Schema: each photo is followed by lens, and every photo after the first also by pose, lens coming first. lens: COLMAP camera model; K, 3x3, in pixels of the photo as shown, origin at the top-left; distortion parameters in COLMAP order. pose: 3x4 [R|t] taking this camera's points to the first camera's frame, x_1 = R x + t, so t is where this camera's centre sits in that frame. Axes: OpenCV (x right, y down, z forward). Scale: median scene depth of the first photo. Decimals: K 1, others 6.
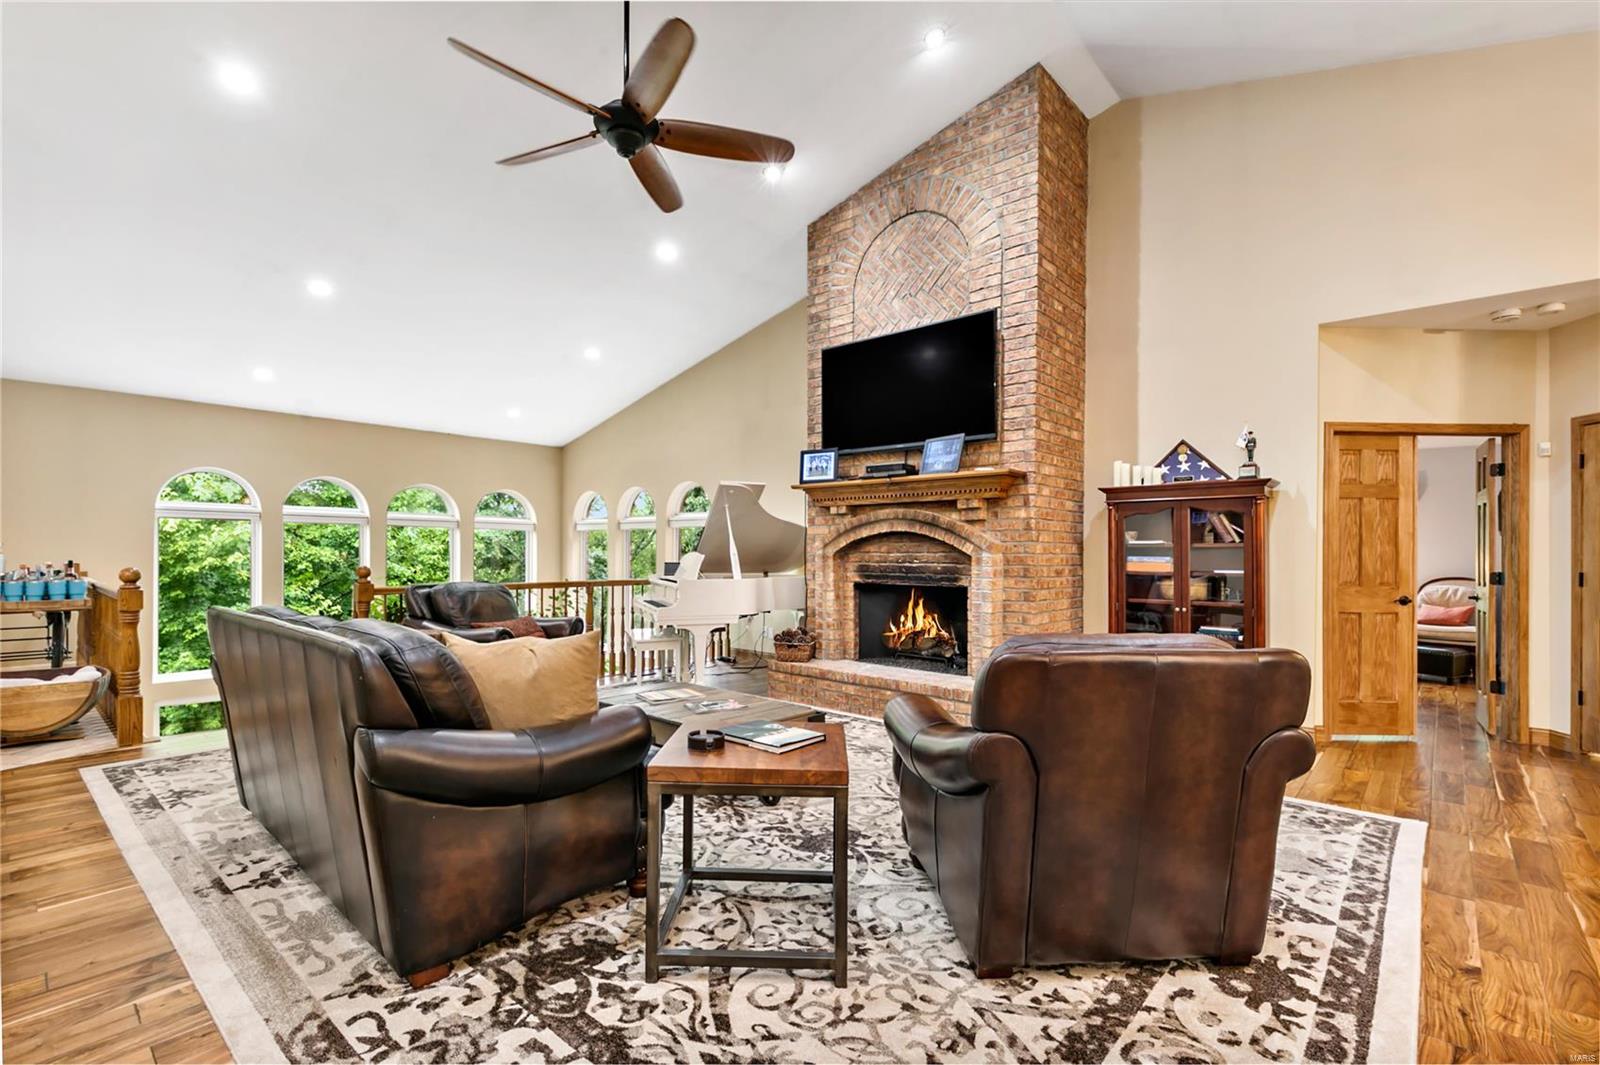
lens RADIAL K [[728.9, 0, 804.6], [0, 728.9, 548.7], [0, 0, 1]] dist [0.006526, -0.001098]
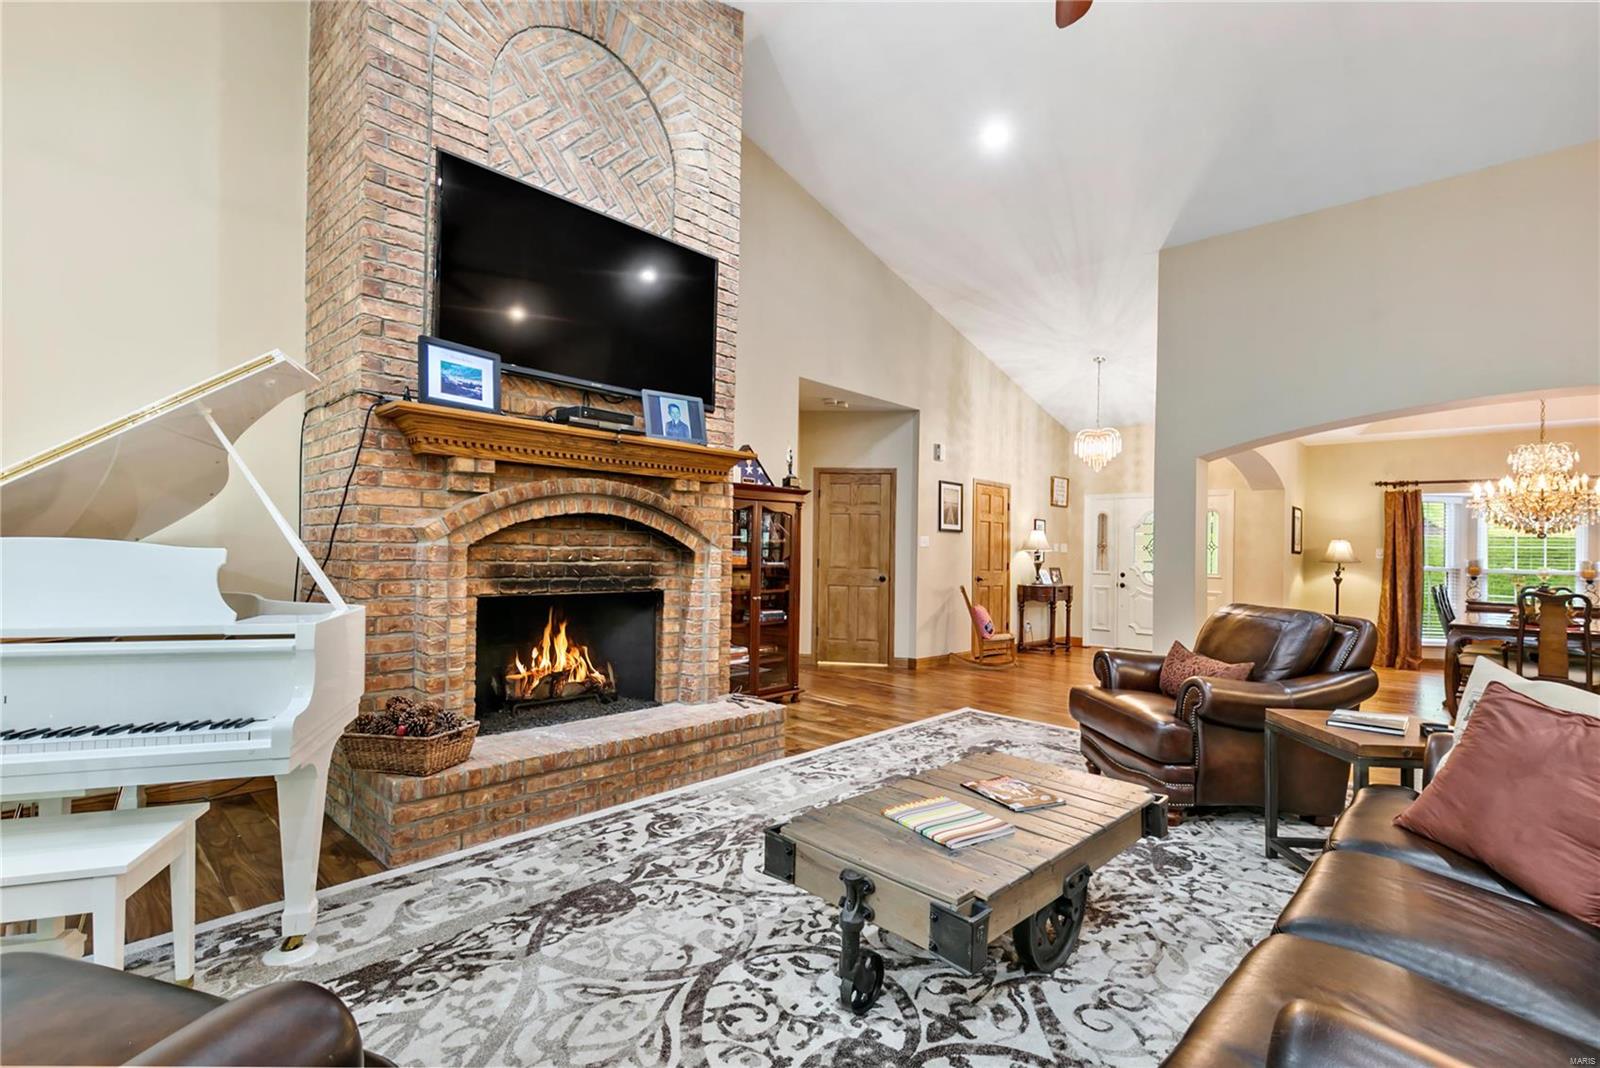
lens RADIAL K [[728.9, 0, 804.8], [0, 728.9, 537.4], [0, 0, 1]] dist [0.006526, -0.001098]
pose [[0.032031, 0.010291, 0.999434, -0.530359], [-0.025637, 0.999626, -0.009471, -0.000901], [-0.999158, -0.025319, 0.032283, 0.794425]]
